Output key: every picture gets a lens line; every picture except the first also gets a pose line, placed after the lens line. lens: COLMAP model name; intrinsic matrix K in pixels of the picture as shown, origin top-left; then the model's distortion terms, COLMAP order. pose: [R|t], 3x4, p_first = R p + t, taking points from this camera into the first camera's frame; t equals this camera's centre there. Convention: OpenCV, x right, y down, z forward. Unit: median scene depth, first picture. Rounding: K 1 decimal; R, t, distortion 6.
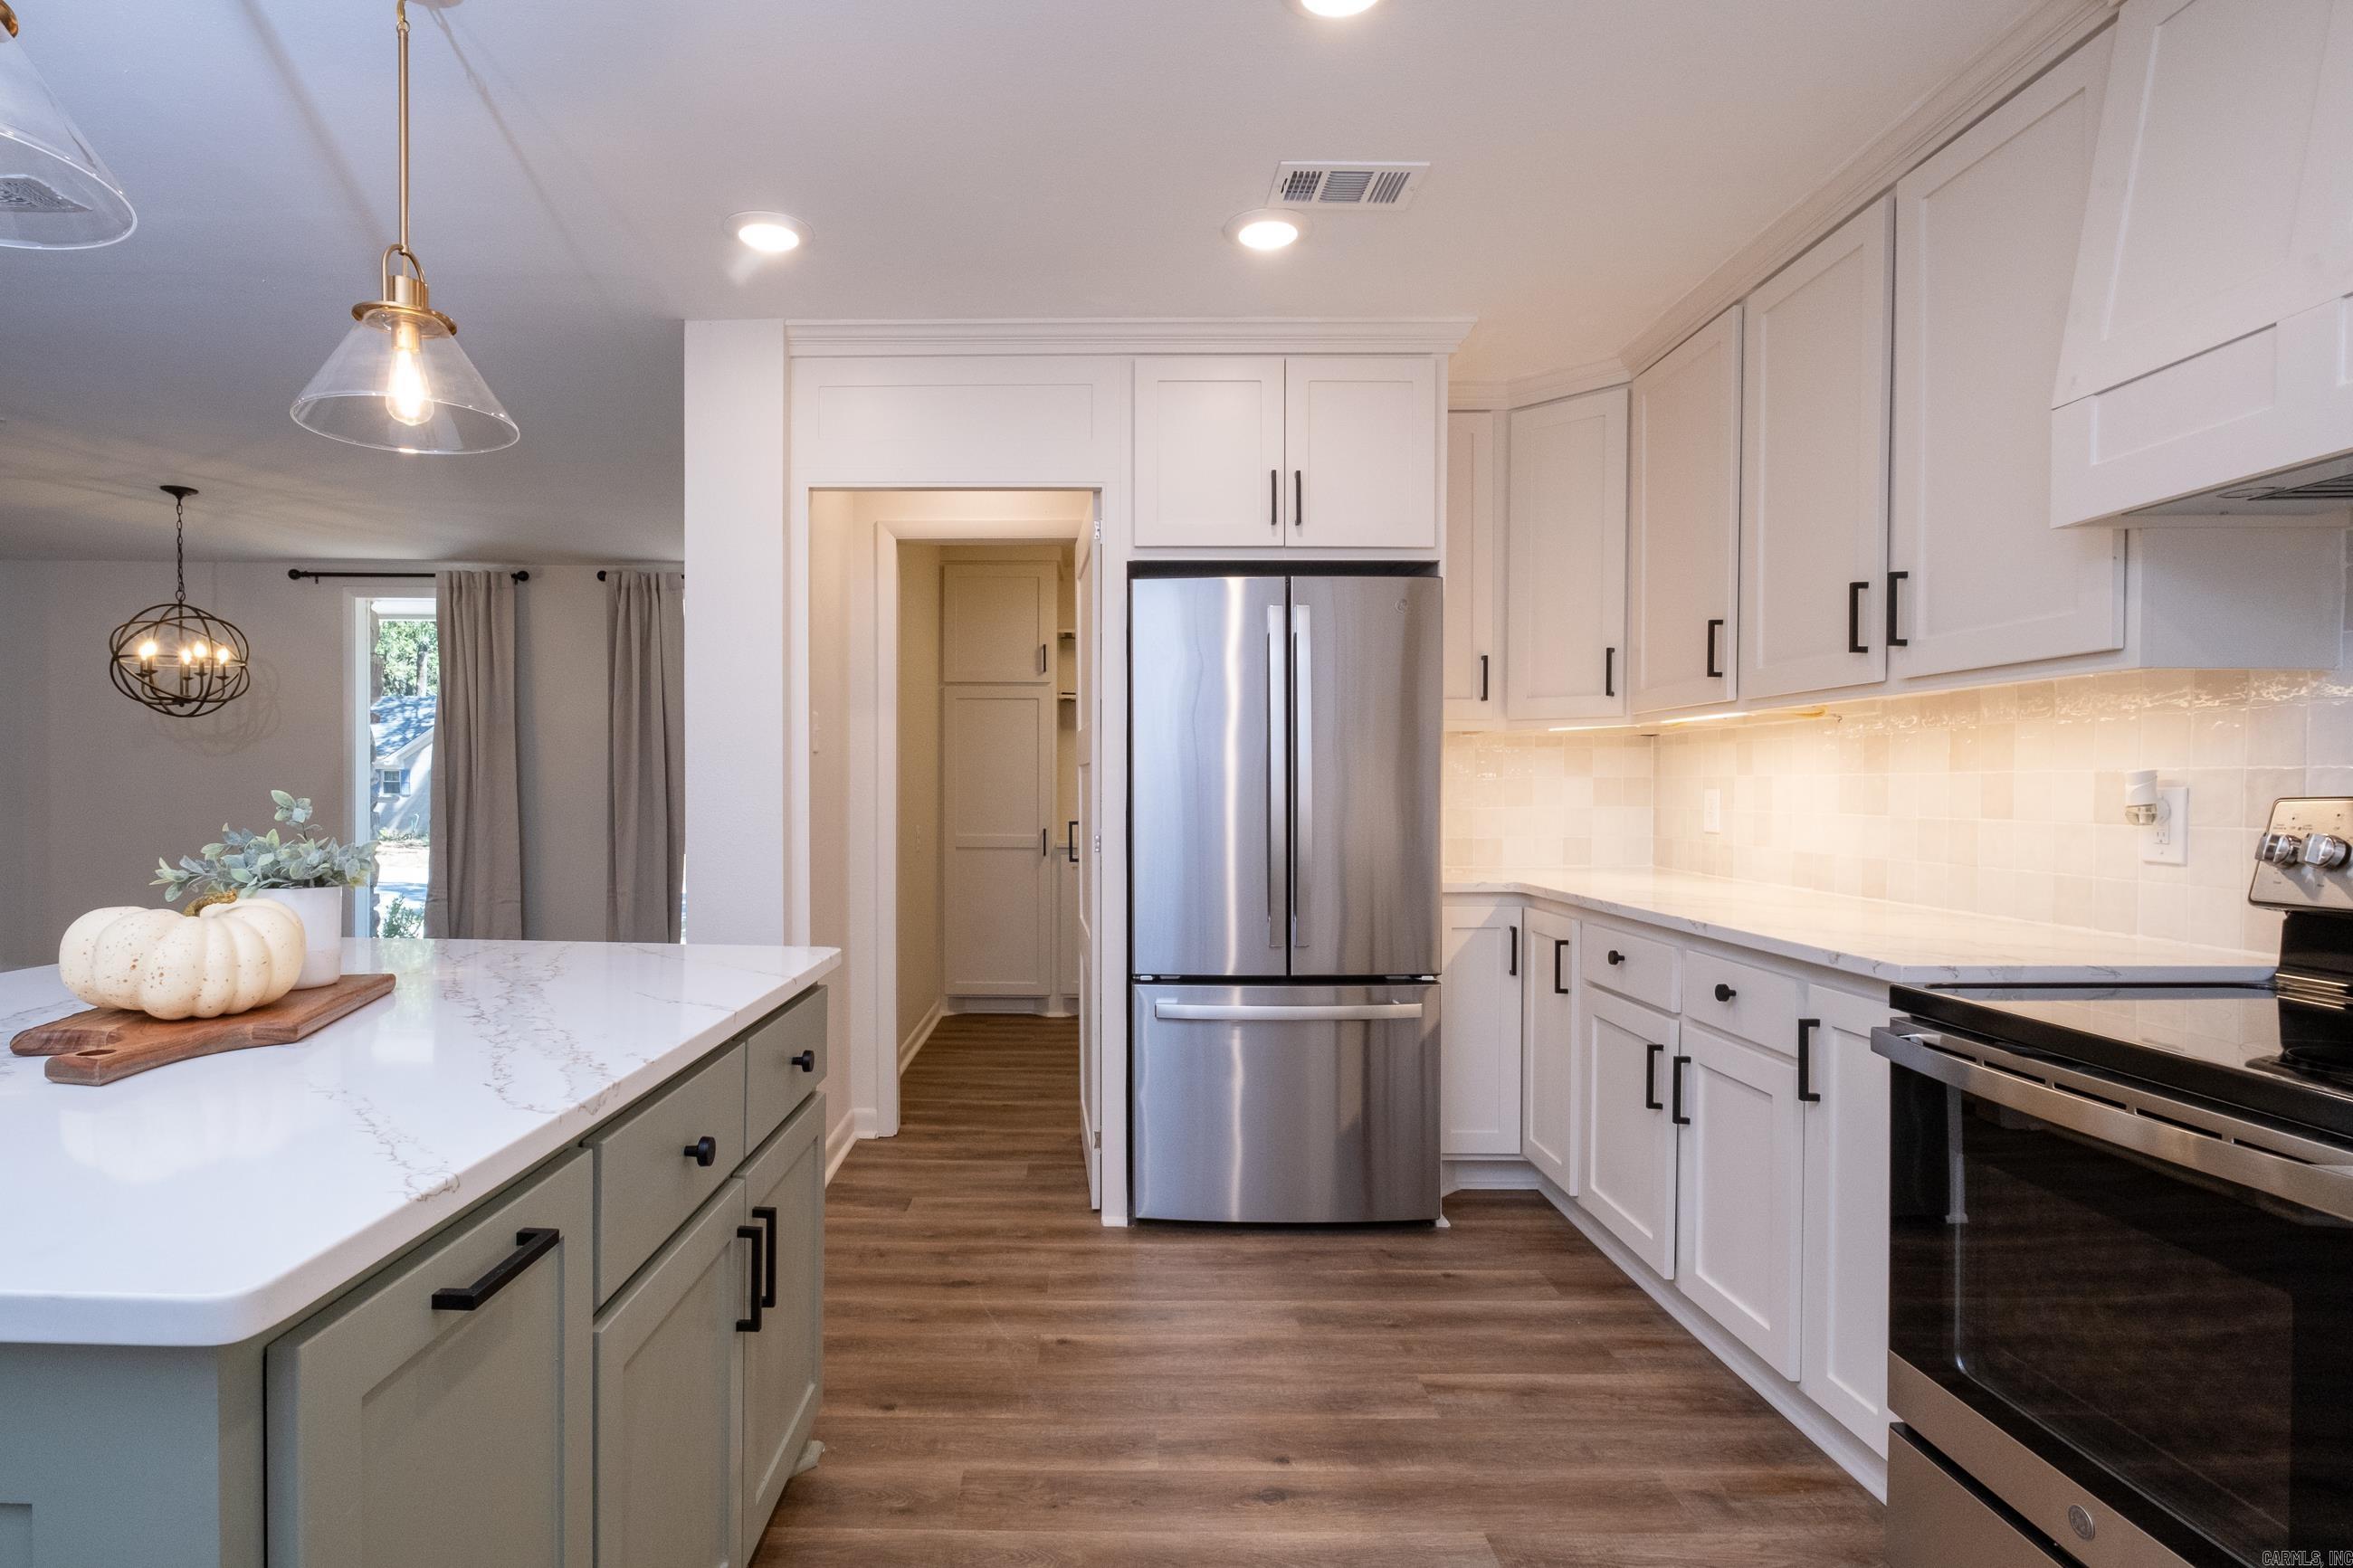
lens RADIAL K [[1260.4, 0, 1199.3], [0, 1260.4, 793.2], [0, 0, 1]] dist [-0.029923, 0.001069]
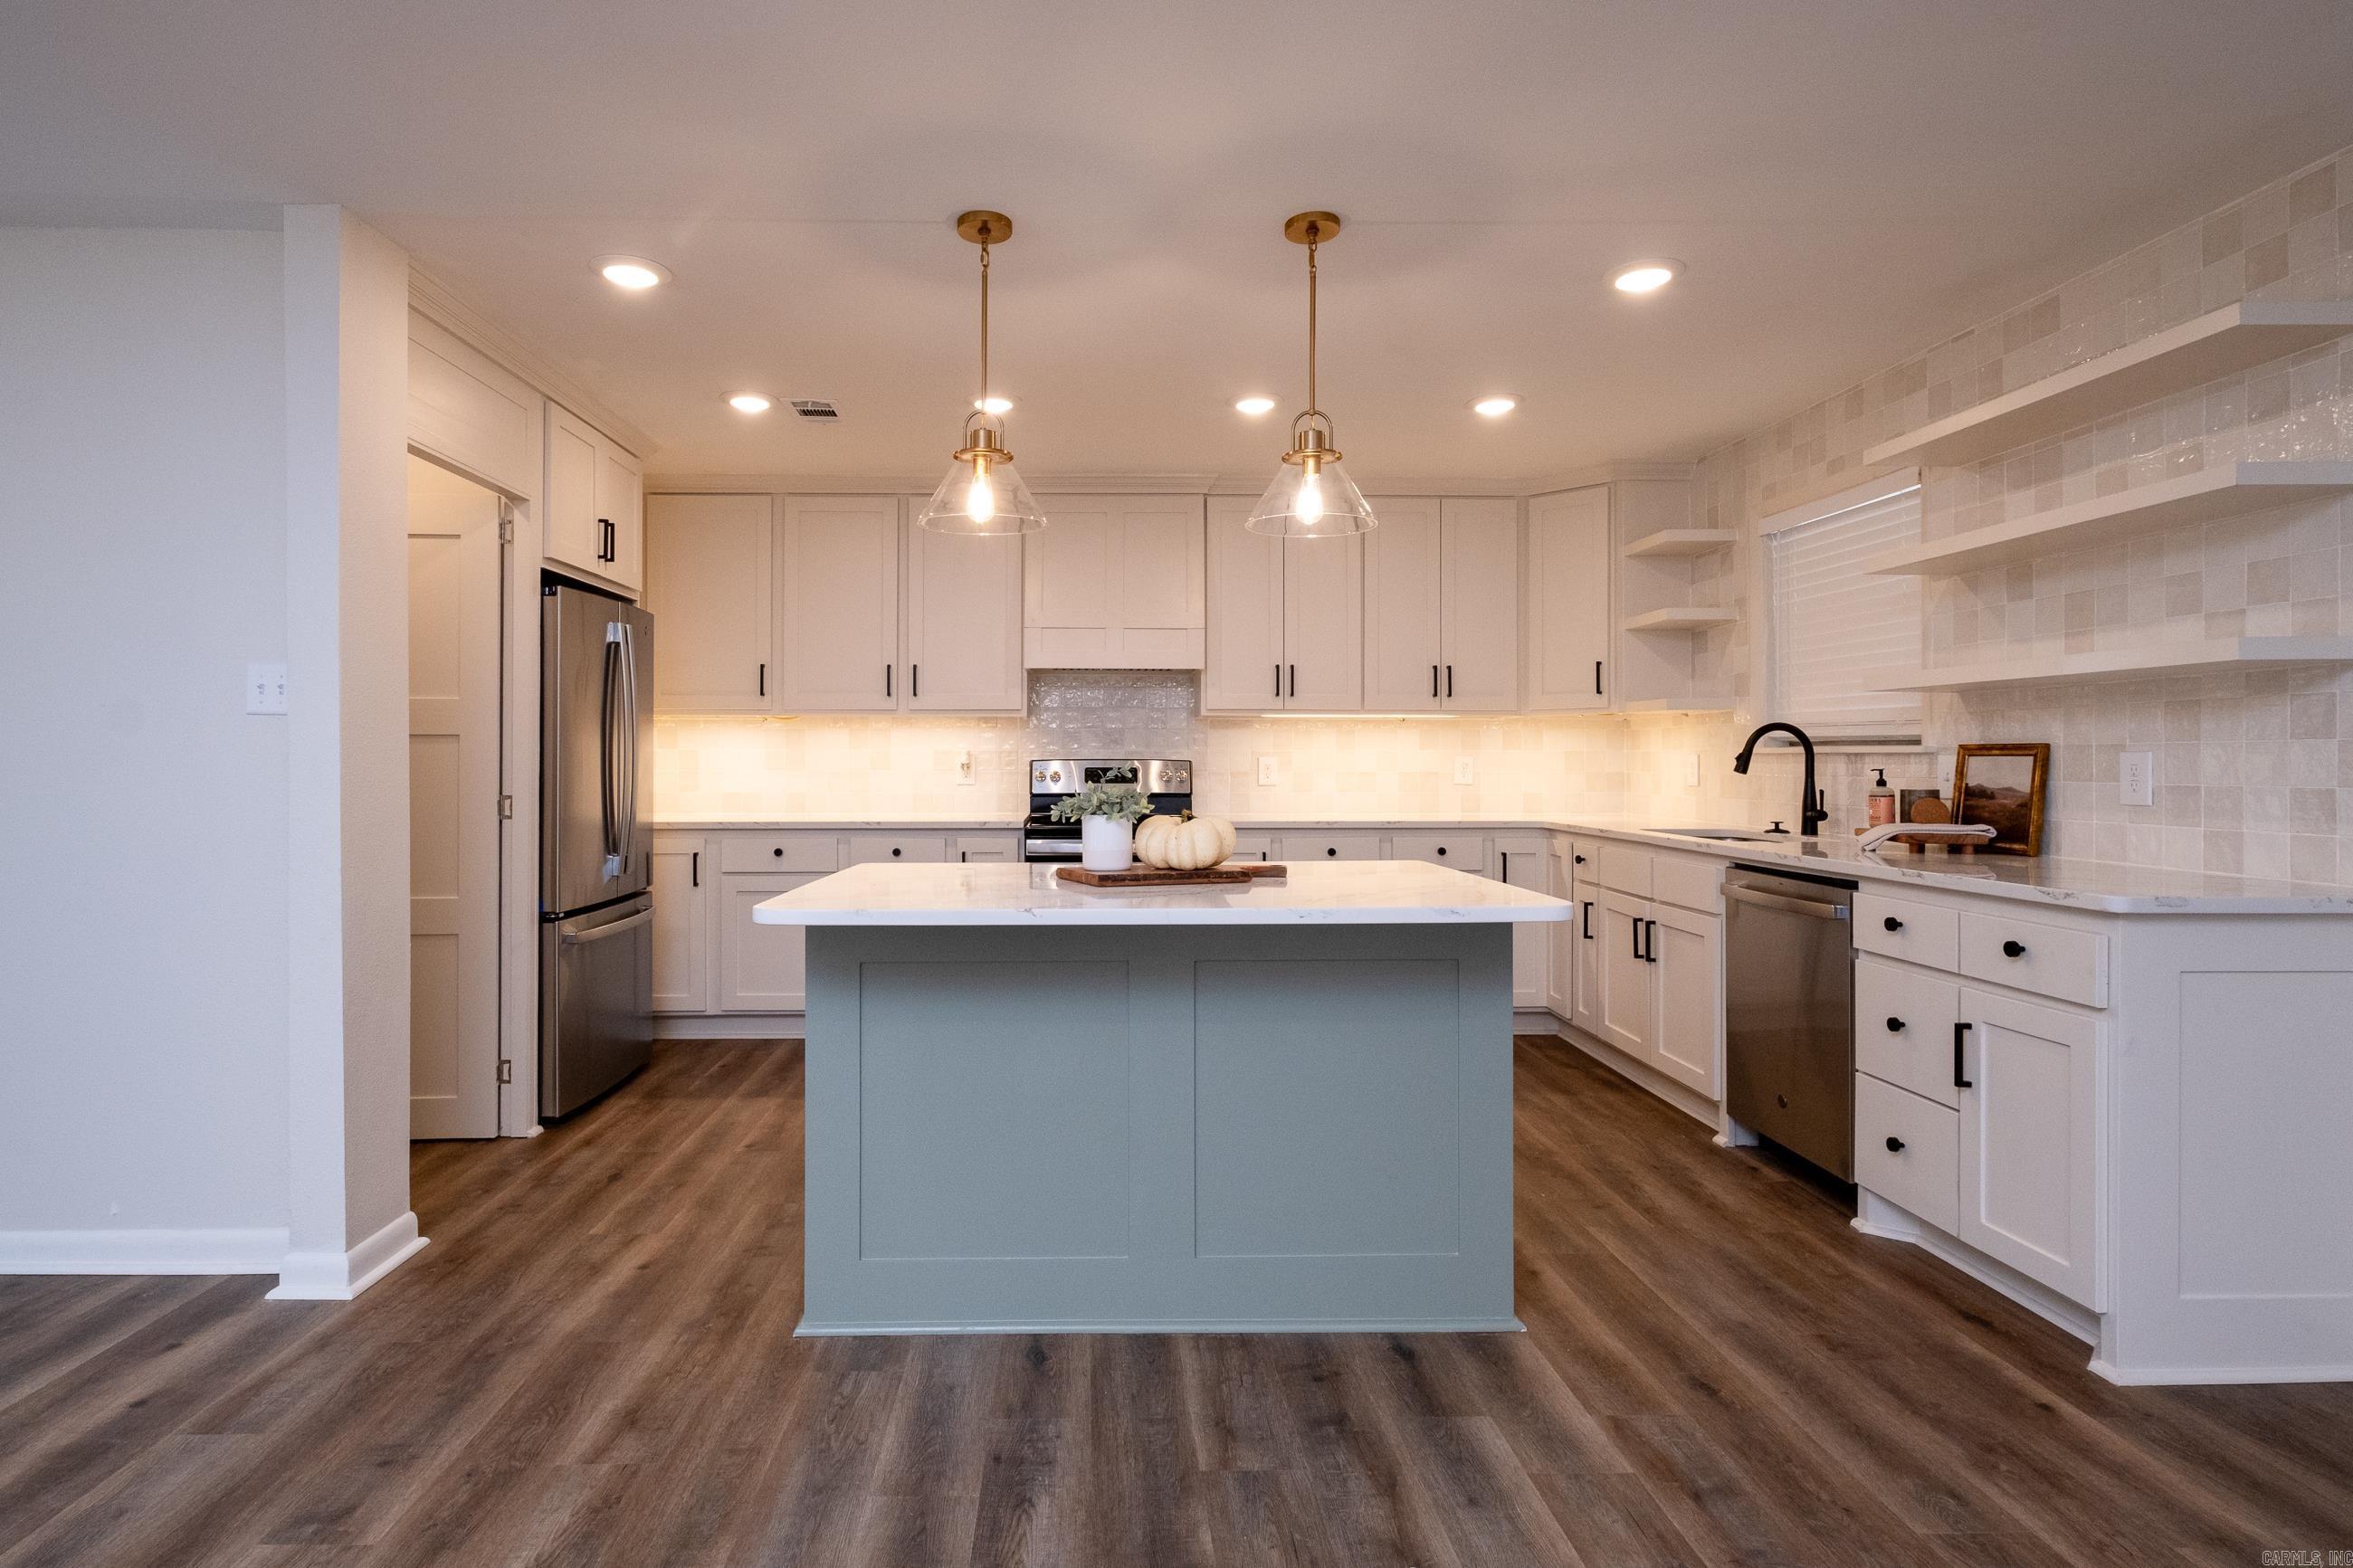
lens RADIAL K [[1202.5, 0, 1069.6], [0, 1202.5, 748.7], [0, 0, 1]] dist [-0.010346, 0.005203]
pose [[0.004864, 0.008261, 0.999954, -0.769954], [0.014313, 0.999863, -0.008330, 0.001732], [-0.999886, 0.014353, 0.004745, 0.324906]]
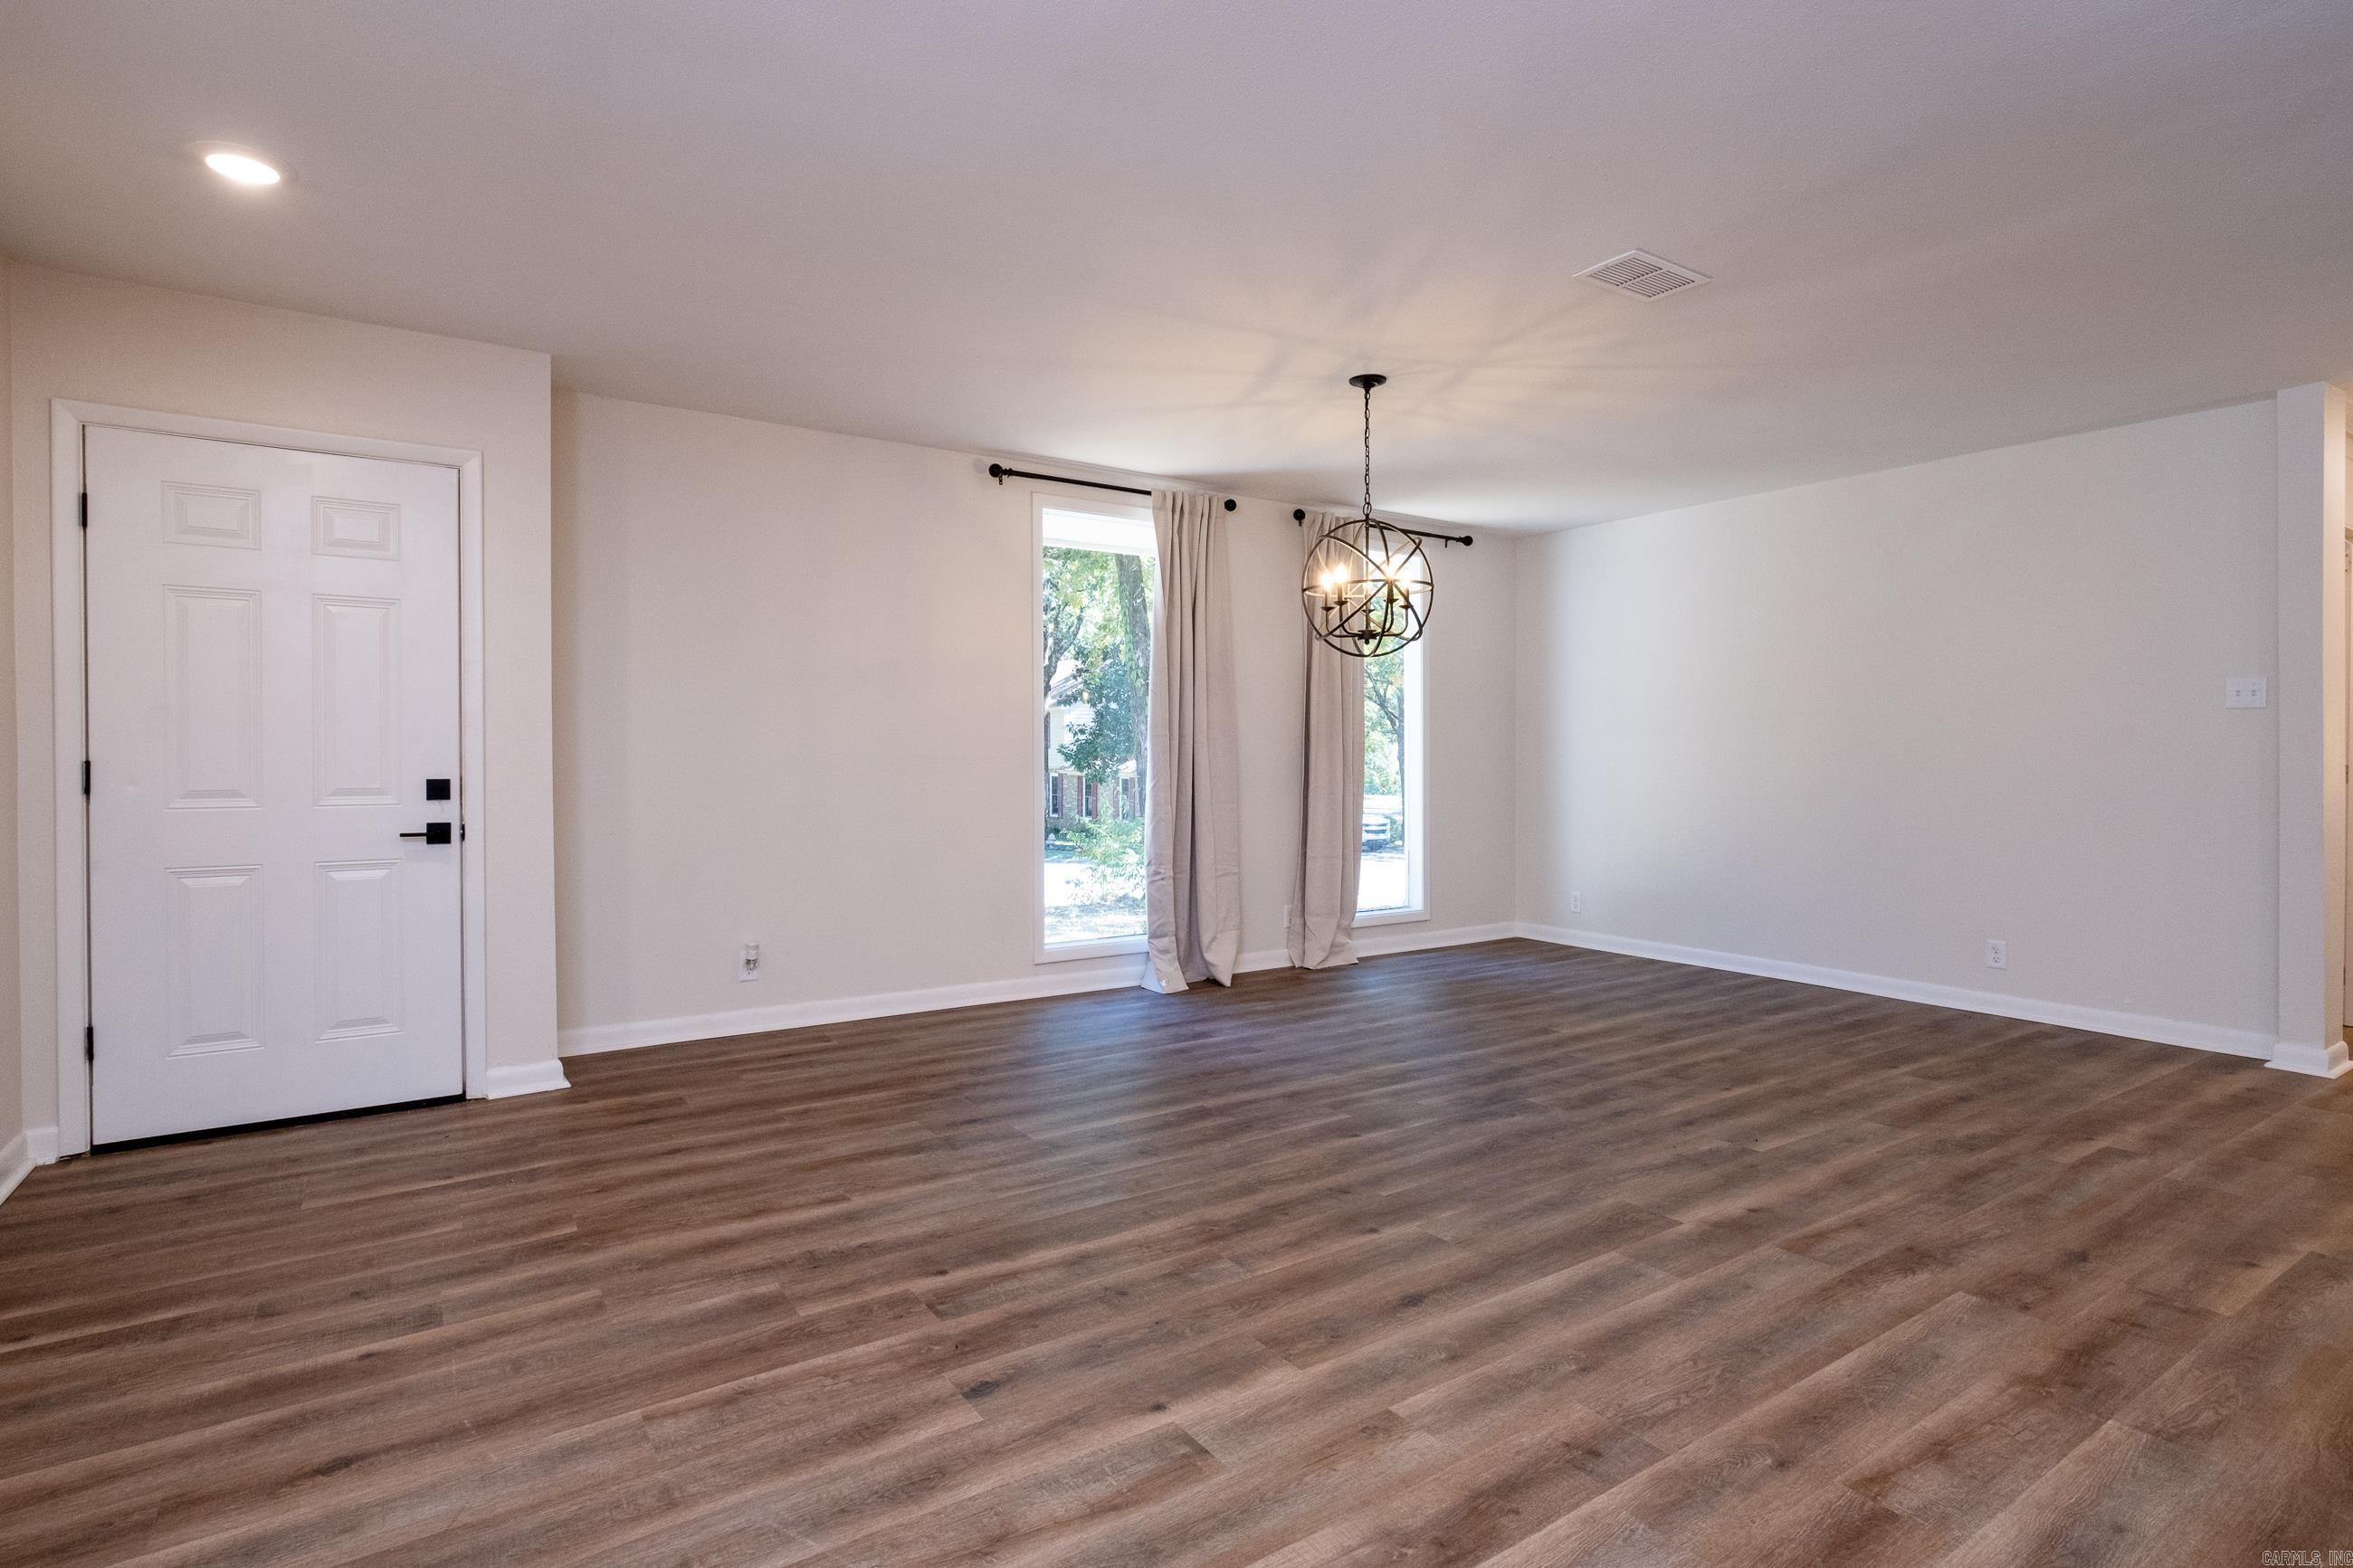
lens RADIAL K [[1202.5, 0, 1167.3], [0, 1202.5, 801.2], [0, 0, 1]] dist [-0.010346, 0.005203]
pose [[0.817922, -0.028774, 0.574609, -1.345762], [0.013760, 0.999441, 0.030460, 0.005473], [-0.575165, -0.017007, 0.817861, 0.430484]]
